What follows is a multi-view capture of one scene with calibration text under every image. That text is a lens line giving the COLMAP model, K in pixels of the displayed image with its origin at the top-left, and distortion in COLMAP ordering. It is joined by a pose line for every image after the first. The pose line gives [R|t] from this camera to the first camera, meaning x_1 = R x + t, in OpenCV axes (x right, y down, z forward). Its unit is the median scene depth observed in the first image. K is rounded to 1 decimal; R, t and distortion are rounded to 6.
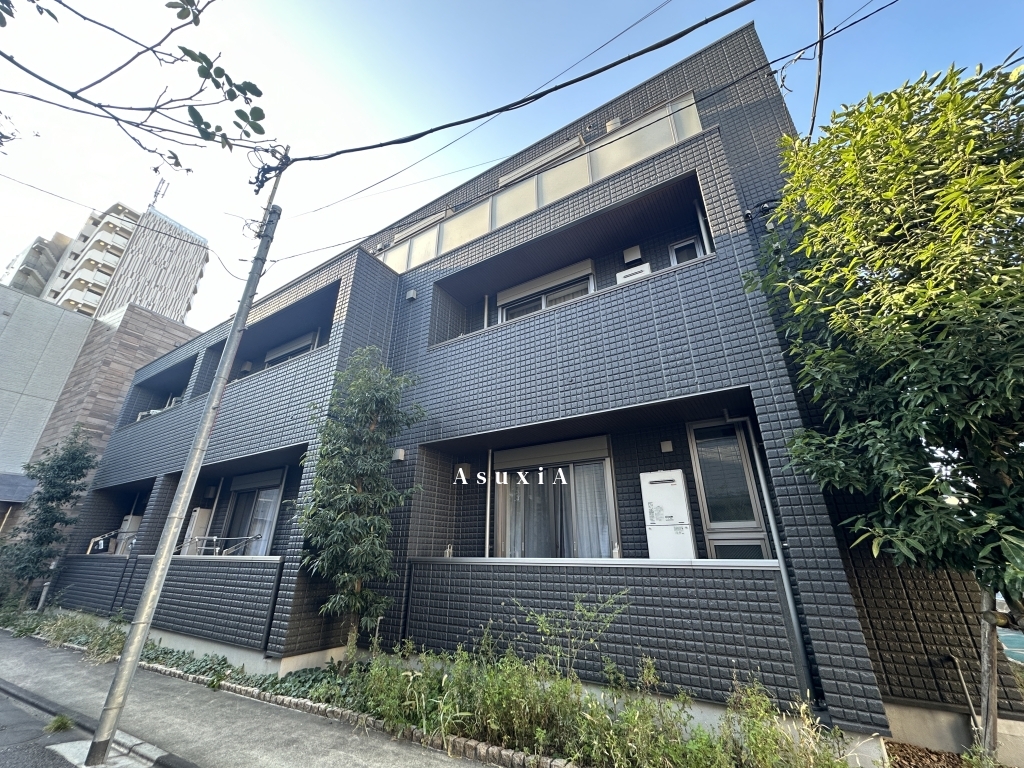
lens RADIAL K [[408.0, 0, 514.2], [0, 408.0, 380.8], [0, 0, 1]] dist [-0.003238, 0.000392]
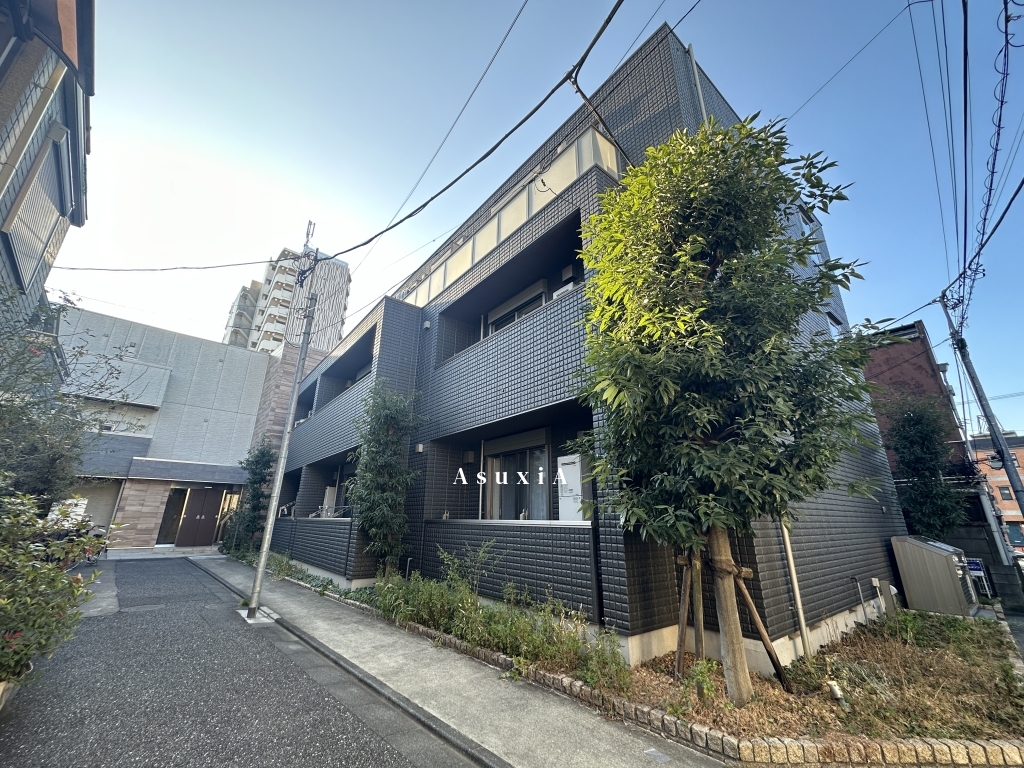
lens RADIAL K [[408.0, 0, 513.5], [0, 408.0, 380.1], [0, 0, 1]] dist [-0.003238, 0.000392]
pose [[0.944002, -0.102540, -0.313601, 0.453446], [0.125333, 0.990679, 0.053350, -0.078800], [0.305207, -0.089667, 0.948055, -0.194559]]
